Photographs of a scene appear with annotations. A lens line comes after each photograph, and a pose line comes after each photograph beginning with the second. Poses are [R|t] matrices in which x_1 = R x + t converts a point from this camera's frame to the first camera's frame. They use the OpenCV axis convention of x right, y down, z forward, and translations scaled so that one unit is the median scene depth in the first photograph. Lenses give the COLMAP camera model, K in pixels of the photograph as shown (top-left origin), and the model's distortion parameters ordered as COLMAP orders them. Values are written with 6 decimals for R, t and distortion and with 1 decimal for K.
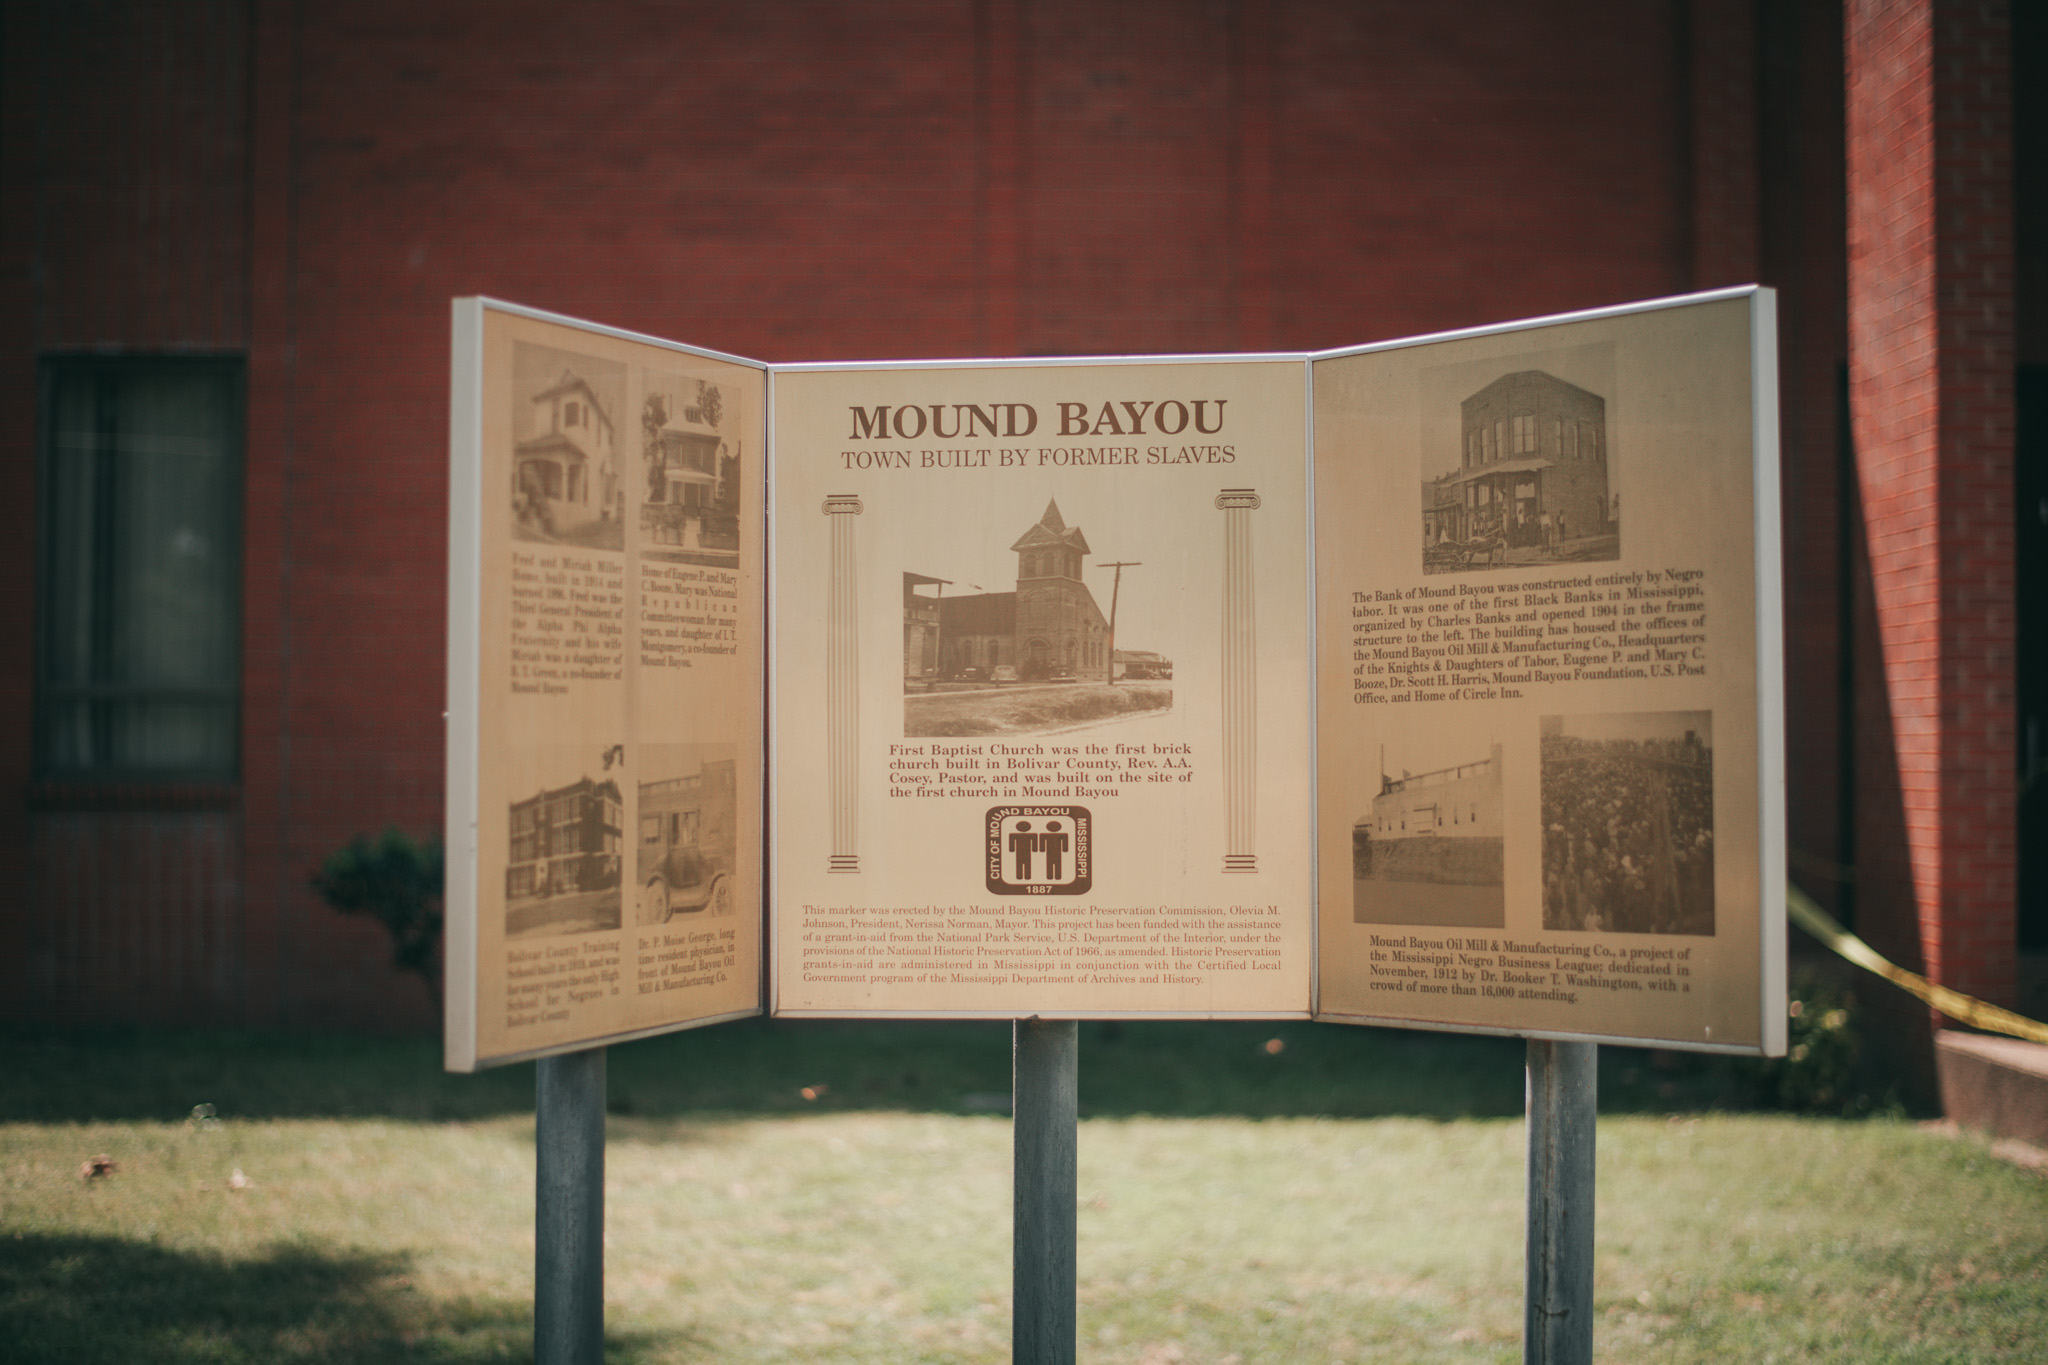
lens RADIAL K [[3200.2, 0, 1024.0], [0, 3200.2, 682.5], [0, 0, 1]] dist [-0.054218, 0.058477]
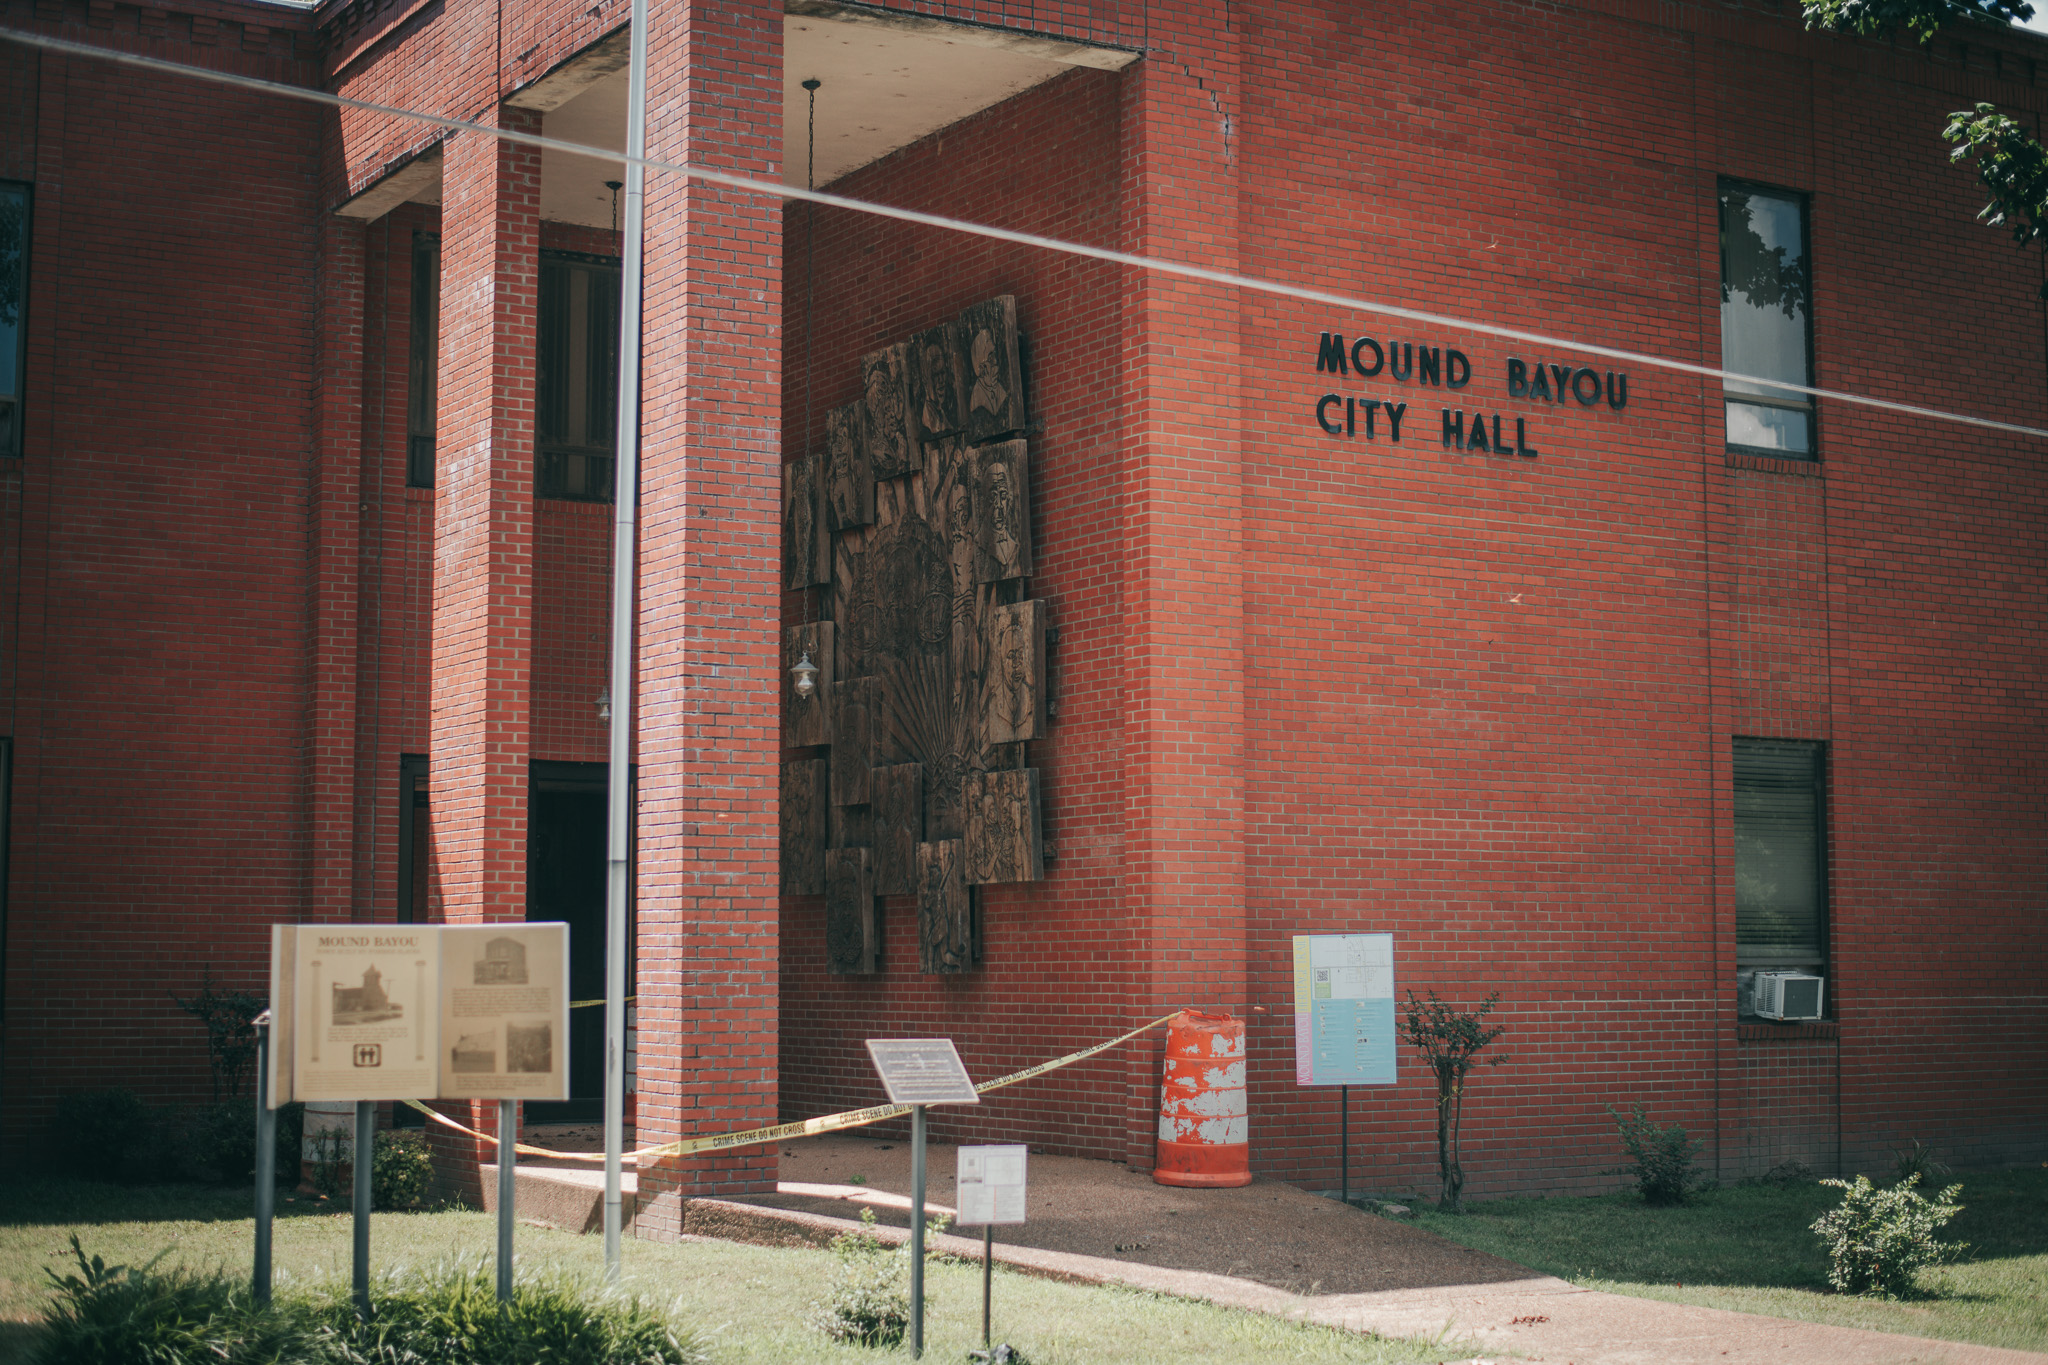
lens RADIAL K [[3200.2, 0, 1024.0], [0, 3200.2, 682.5], [0, 0, 1]] dist [-0.054218, 0.058477]
pose [[0.881066, 0.042091, 0.471118, -1.115563], [-0.009527, 0.997410, -0.071293, -0.127042], [-0.472898, 0.058325, 0.879185, -2.737674]]
